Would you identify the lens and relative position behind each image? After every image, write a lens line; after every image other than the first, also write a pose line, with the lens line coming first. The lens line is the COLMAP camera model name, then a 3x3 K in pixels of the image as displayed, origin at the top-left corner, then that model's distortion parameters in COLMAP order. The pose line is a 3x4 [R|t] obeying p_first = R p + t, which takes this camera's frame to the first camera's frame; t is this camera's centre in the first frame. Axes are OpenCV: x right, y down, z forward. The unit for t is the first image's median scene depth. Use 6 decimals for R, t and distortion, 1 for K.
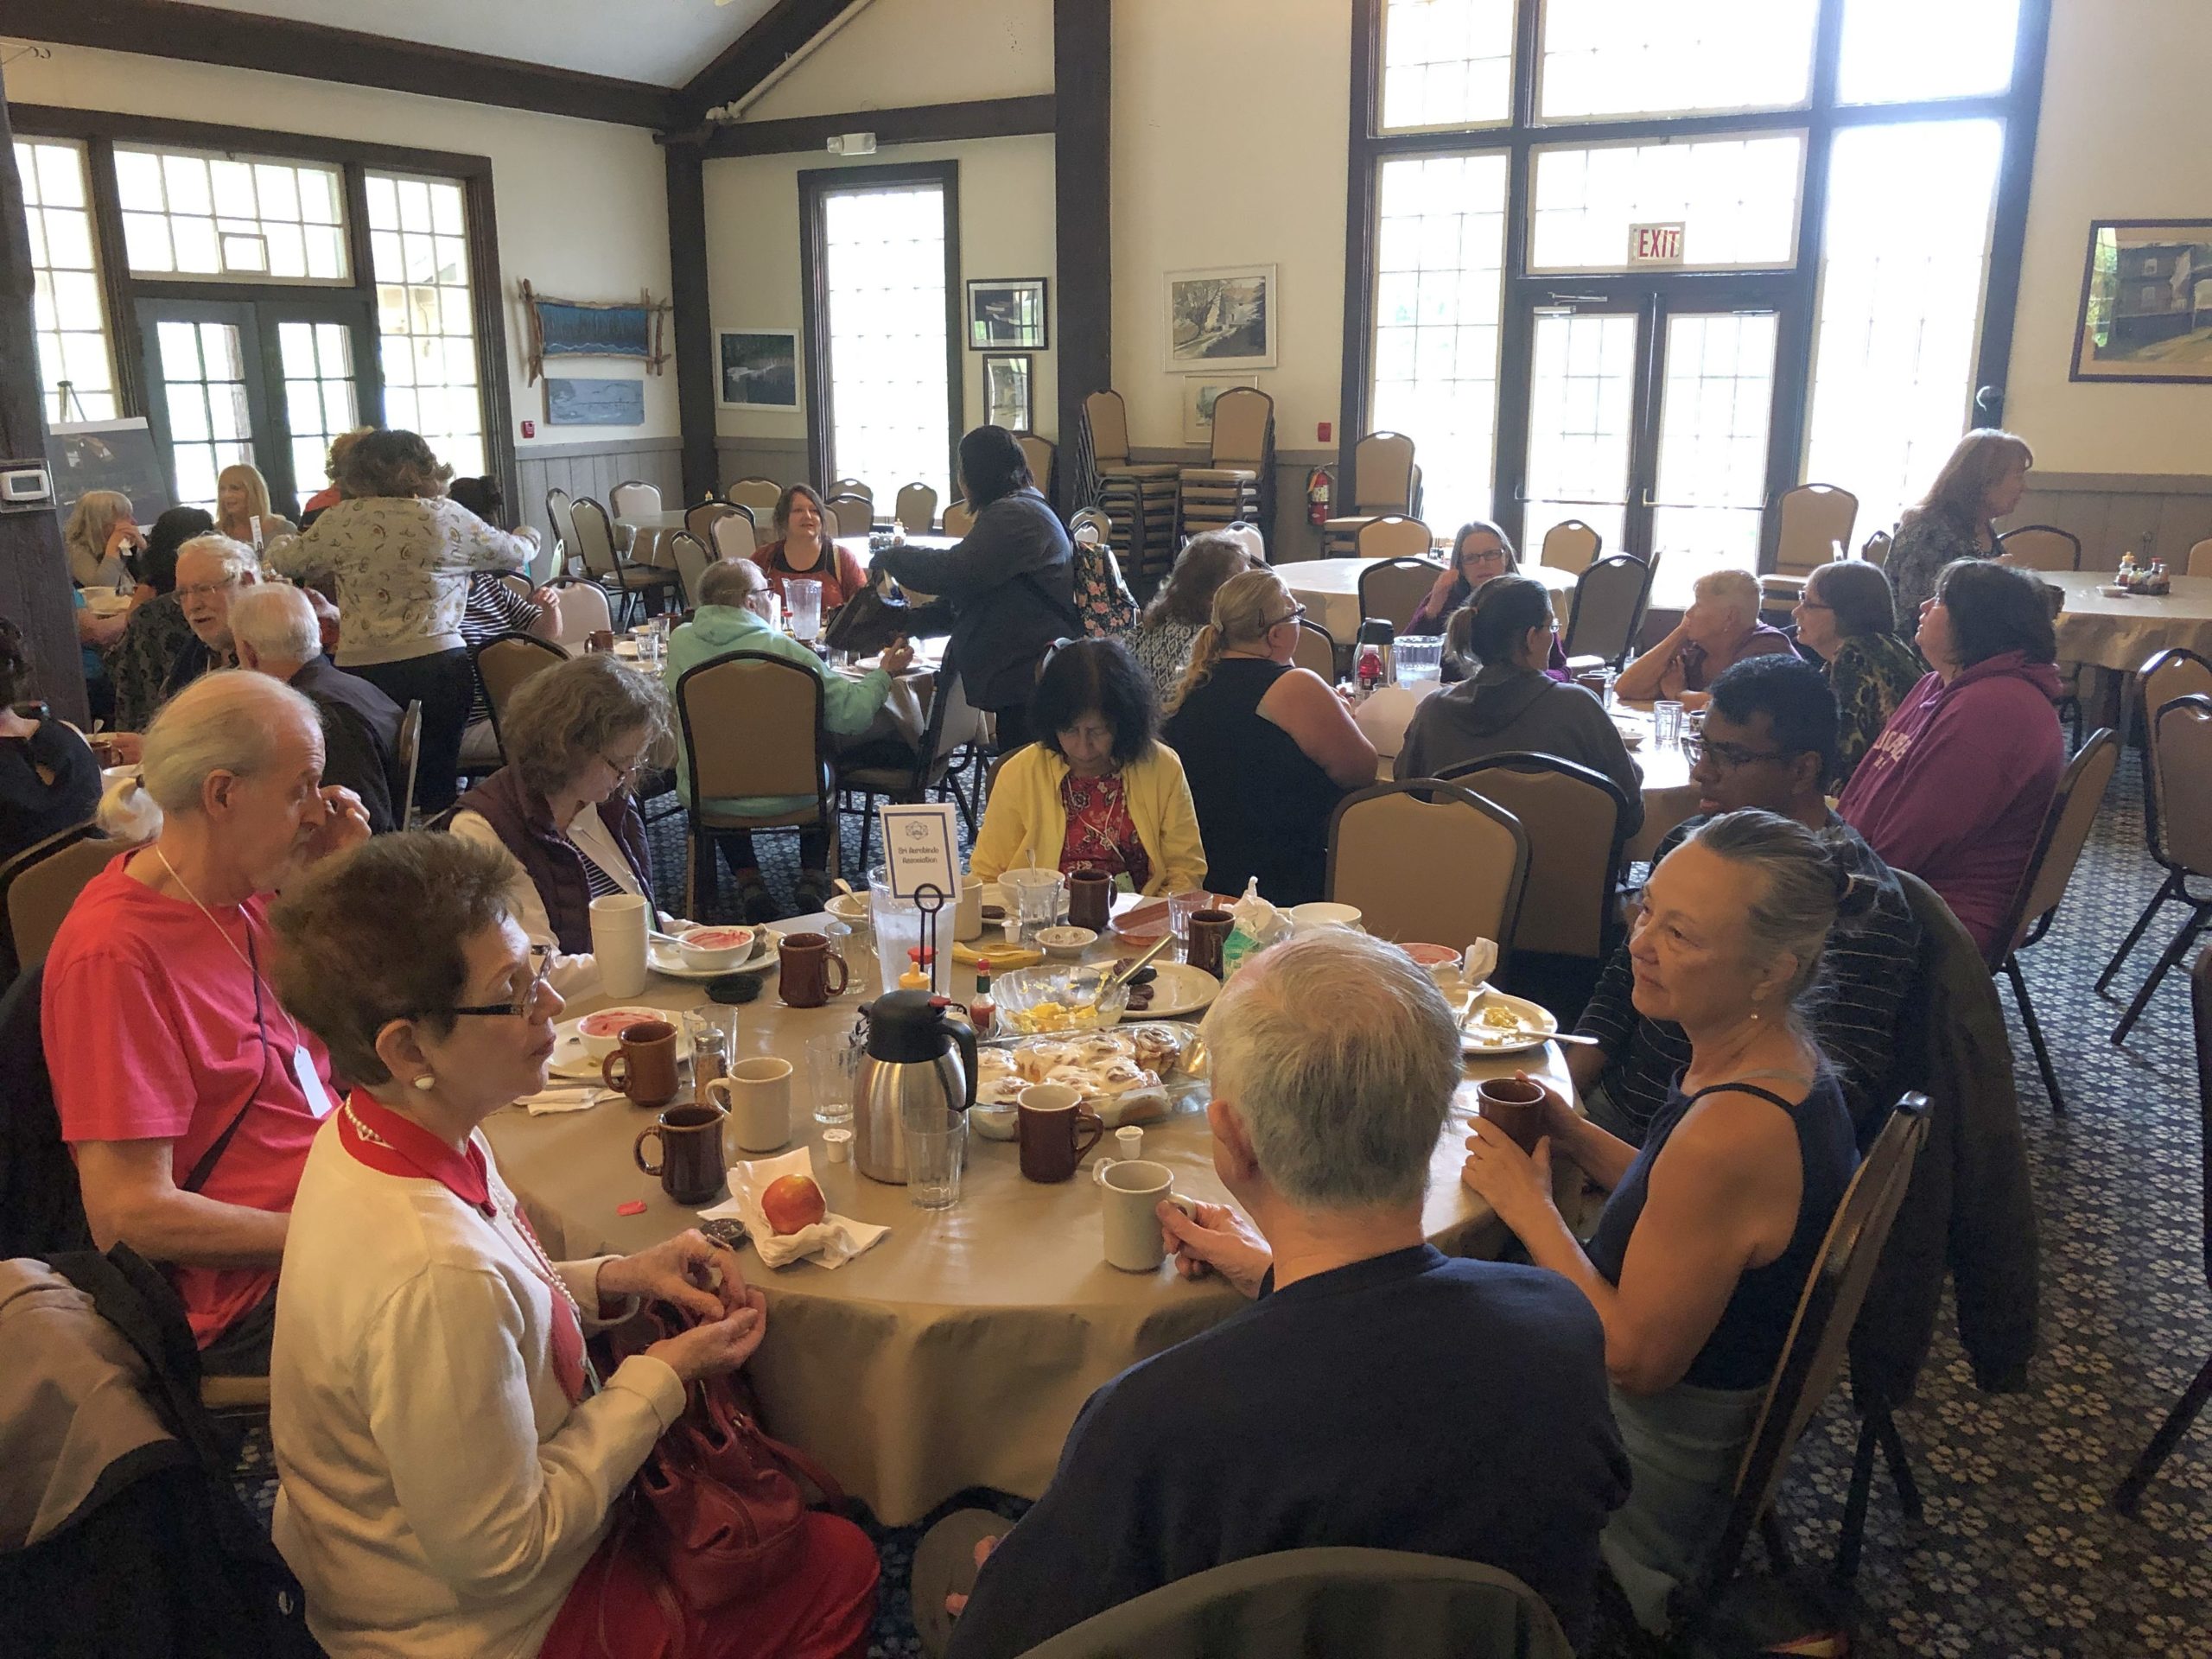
lens RADIAL K [[1767.6, 0, 1098.1], [0, 1767.6, 843.3], [0, 0, 1]] dist [-0.003330, -0.015787]
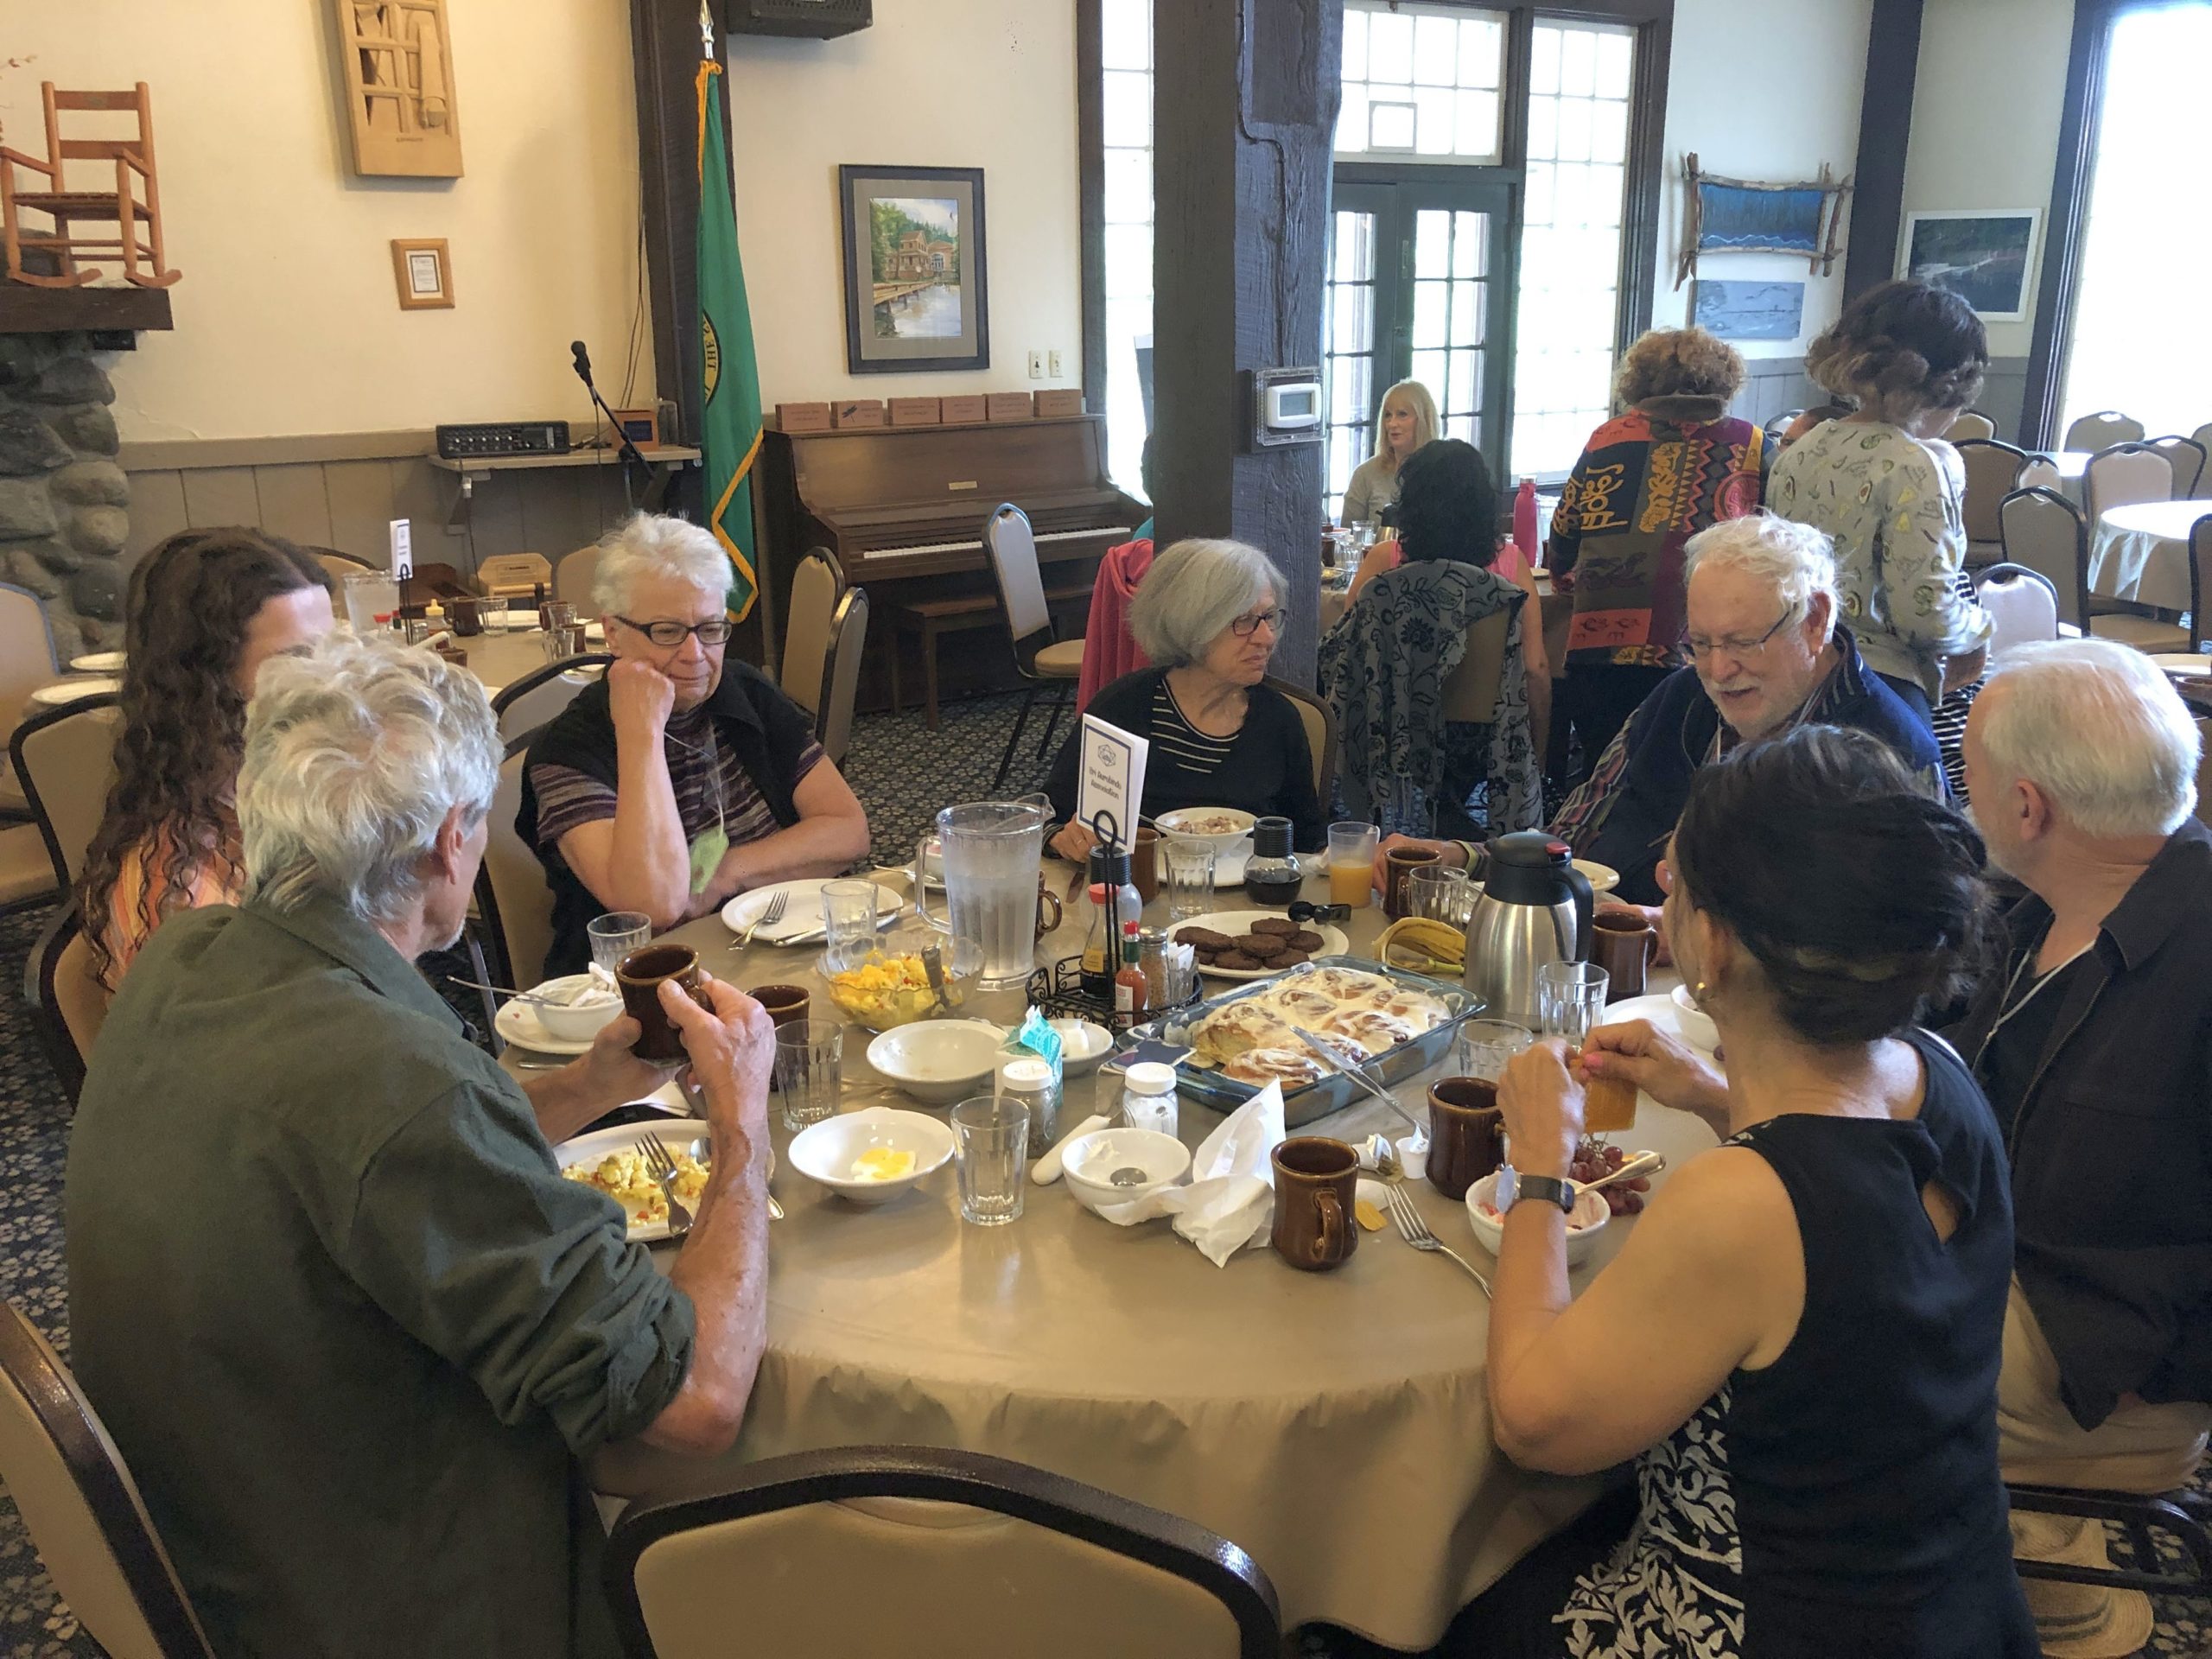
lens RADIAL K [[1767.6, 0, 1112.9], [0, 1767.6, 819.0], [0, 0, 1]] dist [-0.003330, -0.015787]
pose [[0.891840, 0.115140, -0.437451, -0.174893], [-0.103824, 0.993349, 0.049787, -0.034779], [0.440274, 0.001015, 0.897863, 0.173751]]
